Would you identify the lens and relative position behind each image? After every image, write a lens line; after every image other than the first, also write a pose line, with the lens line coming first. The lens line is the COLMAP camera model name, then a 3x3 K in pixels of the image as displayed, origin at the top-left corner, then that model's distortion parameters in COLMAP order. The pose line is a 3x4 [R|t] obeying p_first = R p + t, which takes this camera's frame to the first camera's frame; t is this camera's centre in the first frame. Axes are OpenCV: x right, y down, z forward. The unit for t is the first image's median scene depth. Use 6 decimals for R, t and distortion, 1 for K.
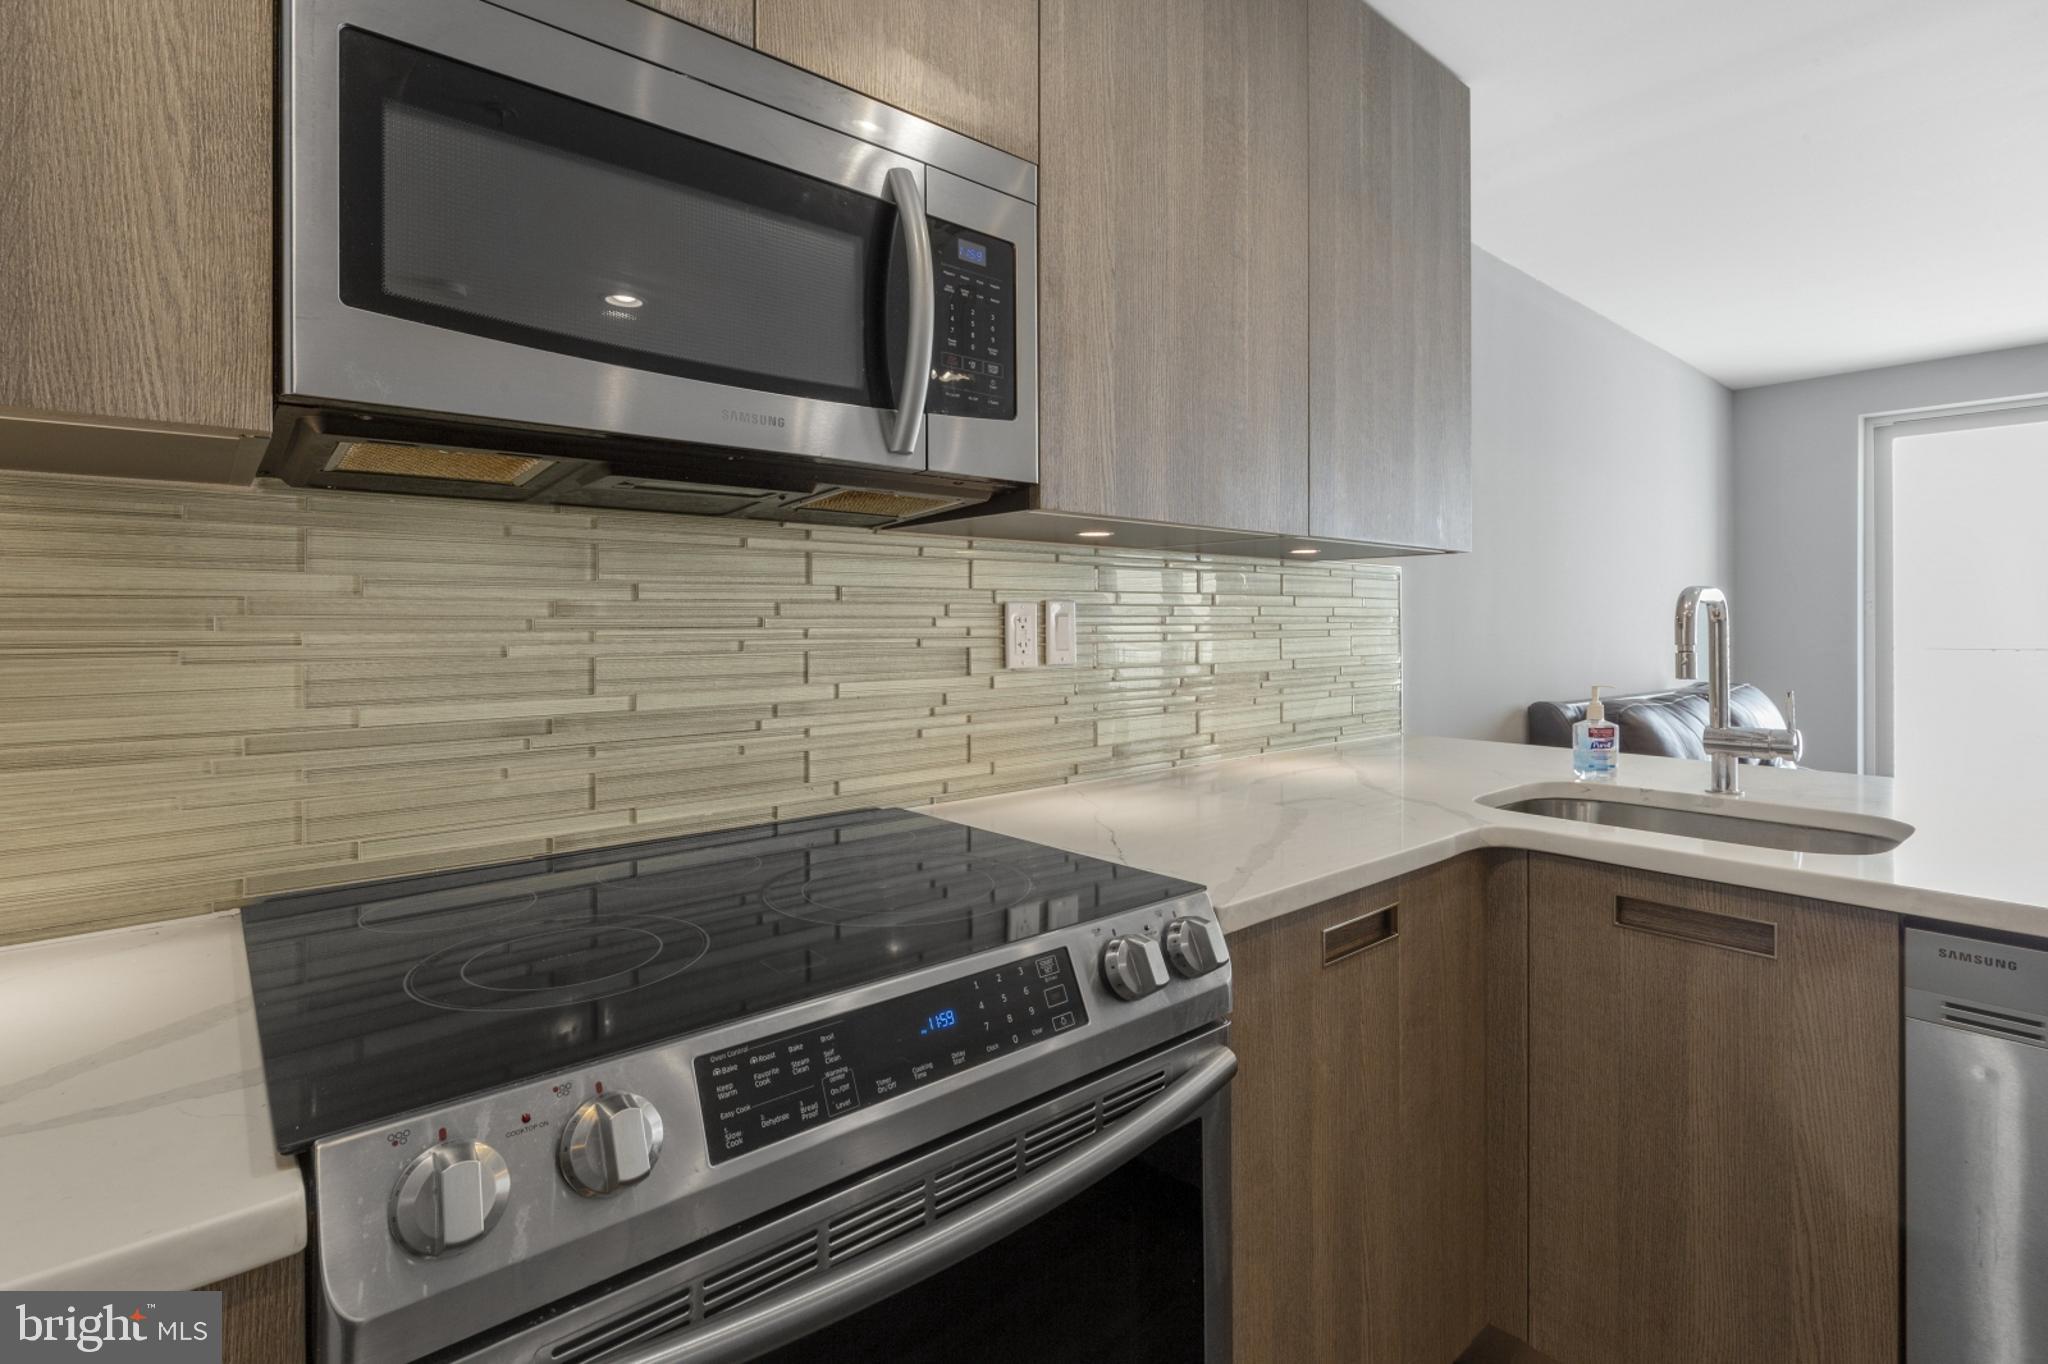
lens RADIAL K [[963.3, 0, 1012.1], [0, 963.3, 623.1], [0, 0, 1]] dist [-0.002593, -0.000528]
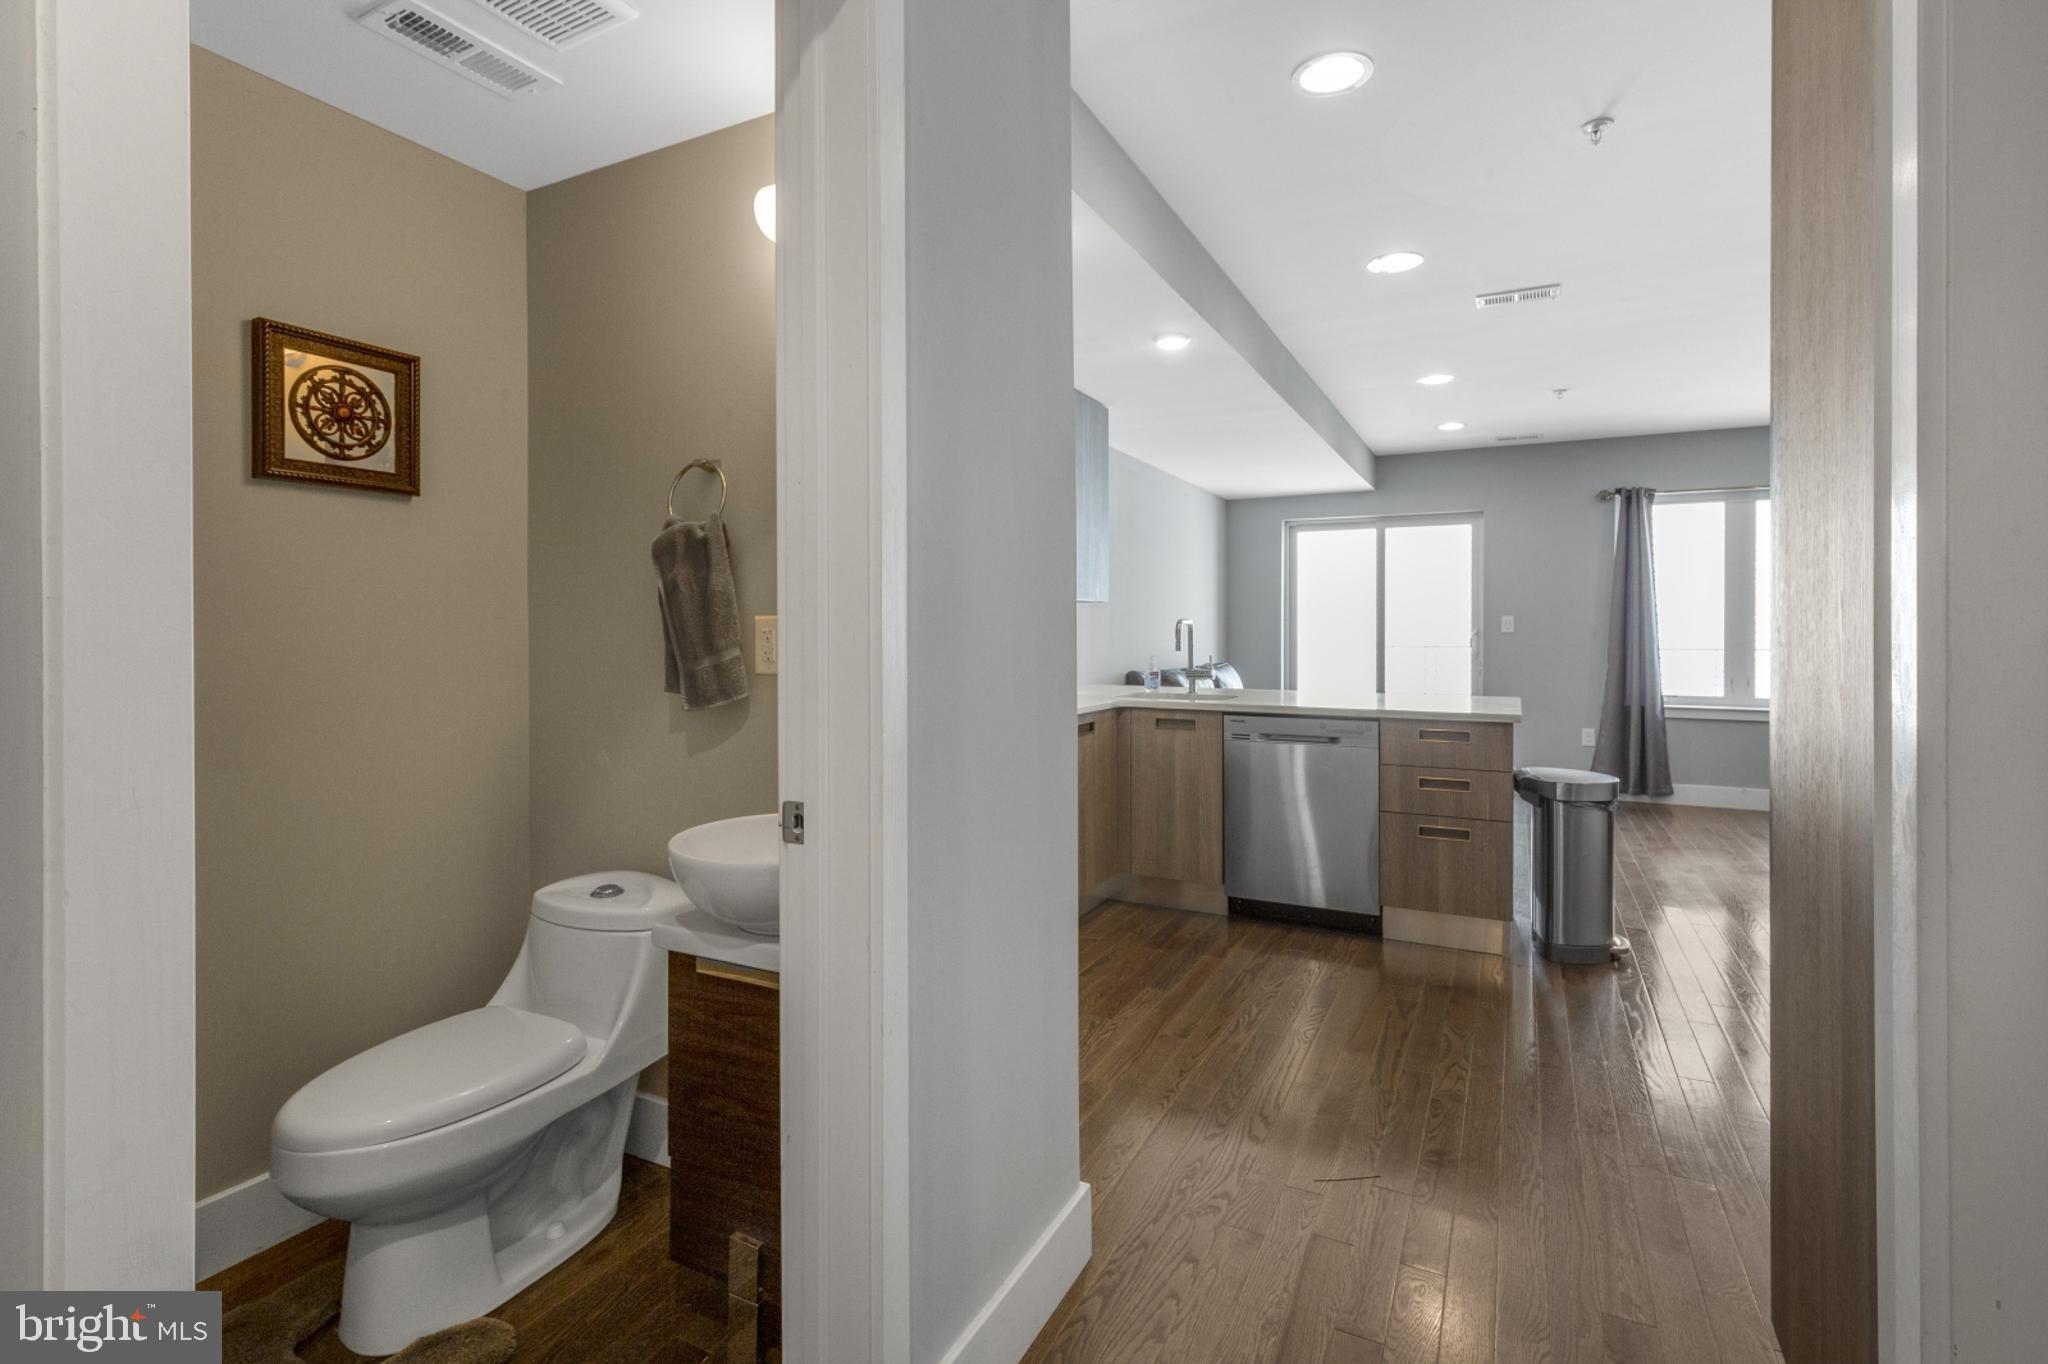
lens RADIAL K [[958.0, 0, 1020.8], [0, 958.0, 637.1], [0, 0, 1]] dist [0.012192, -0.005739]
pose [[0.923991, 0.000093, 0.382414, -0.902206], [-0.002505, 0.999980, 0.005810, 0.000718], [-0.382406, -0.006326, 0.923973, -1.588806]]
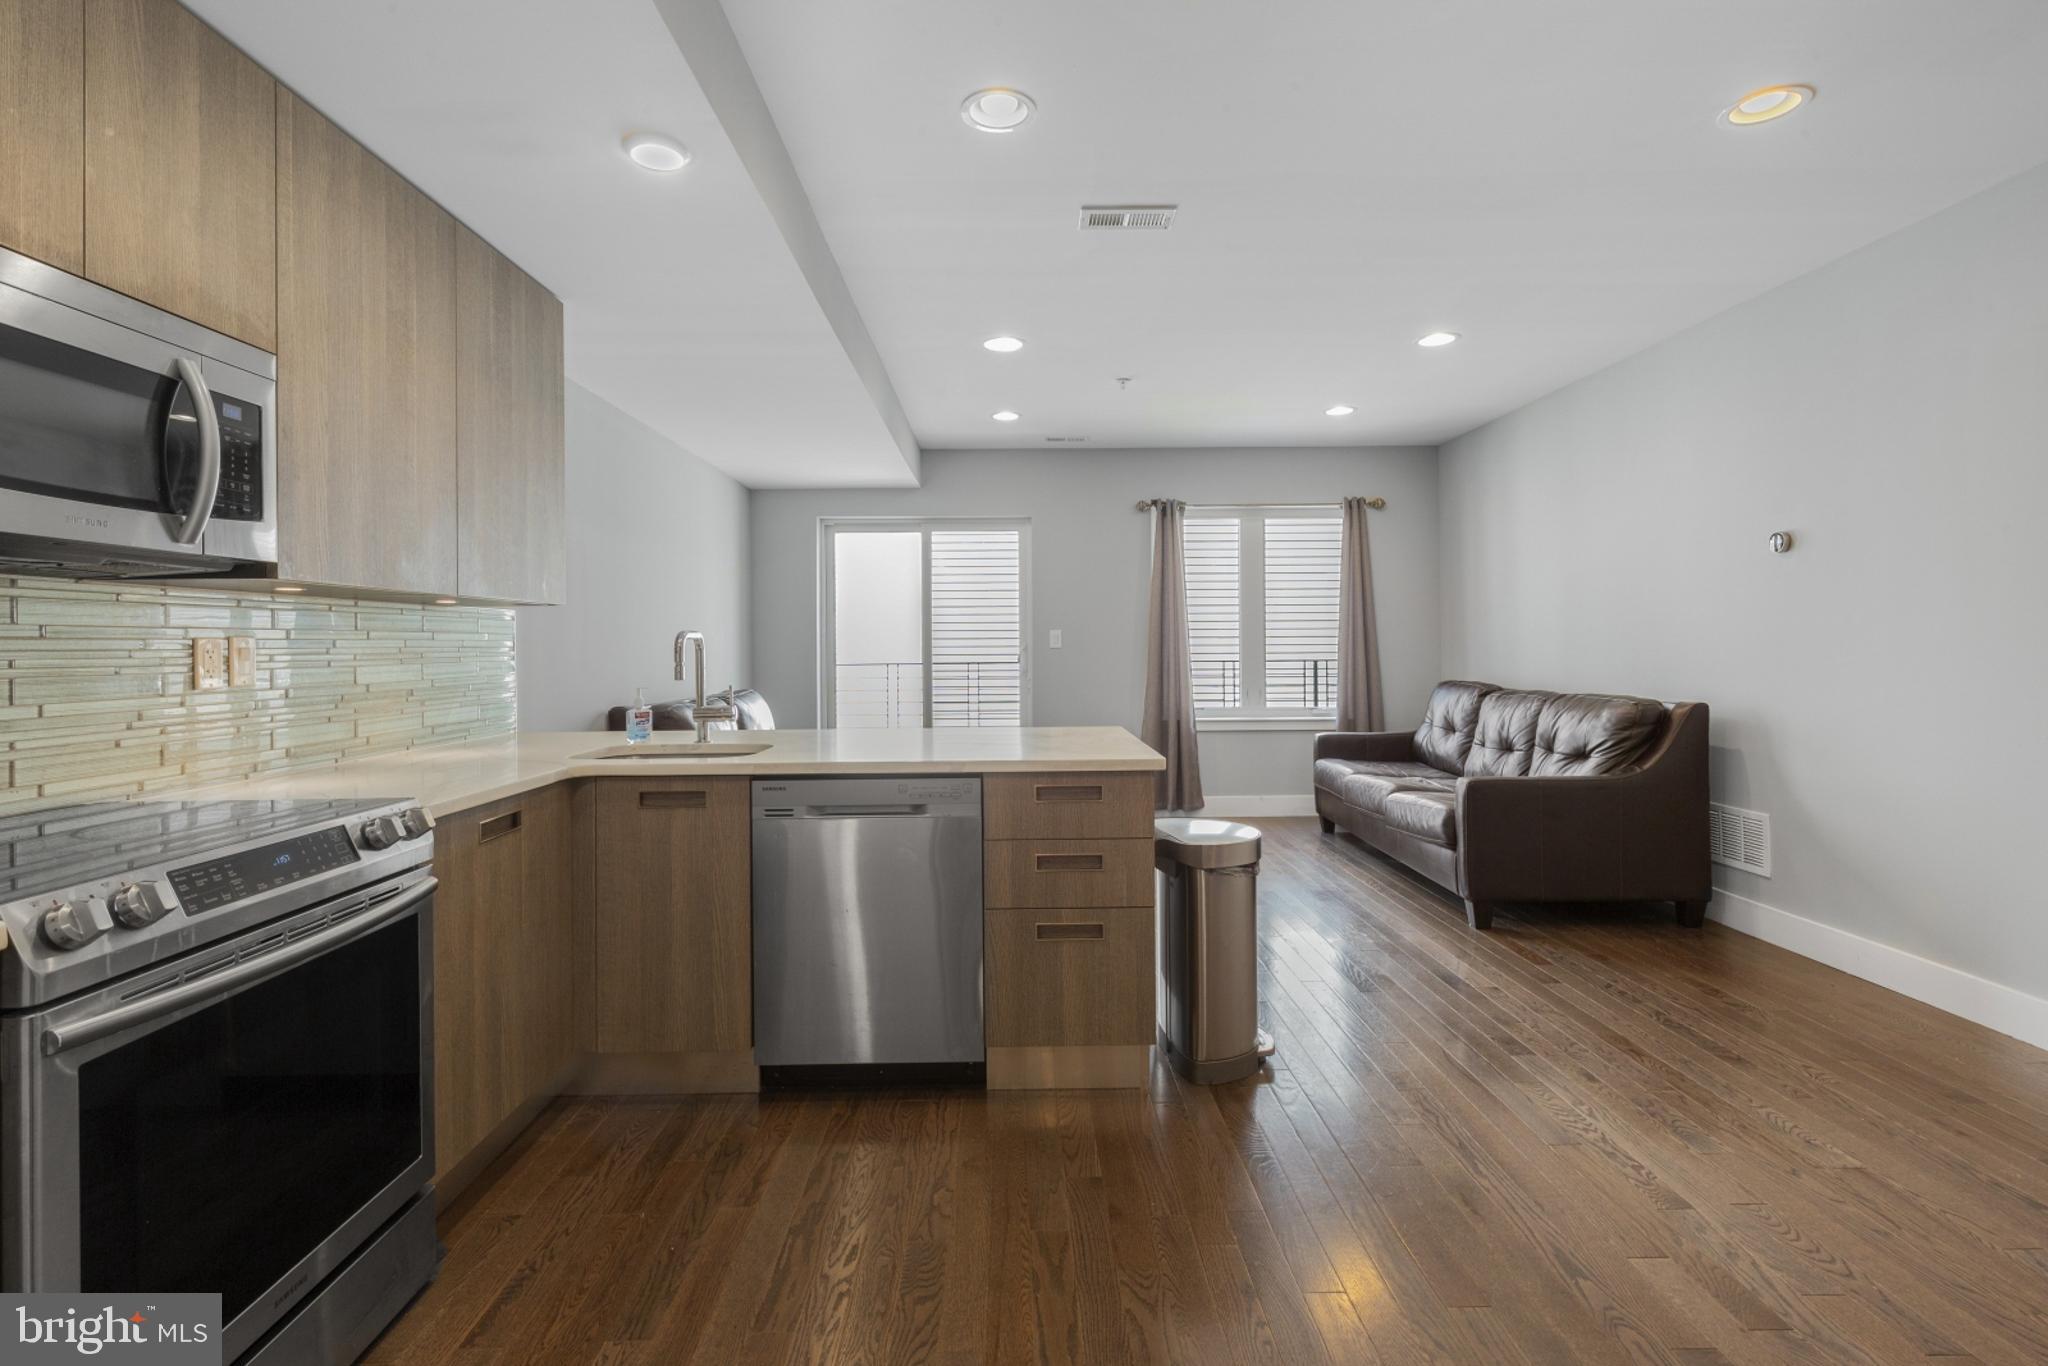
lens RADIAL K [[958.0, 0, 1020.8], [0, 958.0, 638.1], [0, 0, 1]] dist [0.012192, -0.005739]
pose [[0.637049, 0.002783, 0.770819, -0.339560], [0.007687, 0.999921, -0.009963, -0.000538], [-0.770785, 0.012272, 0.636977, -0.753682]]
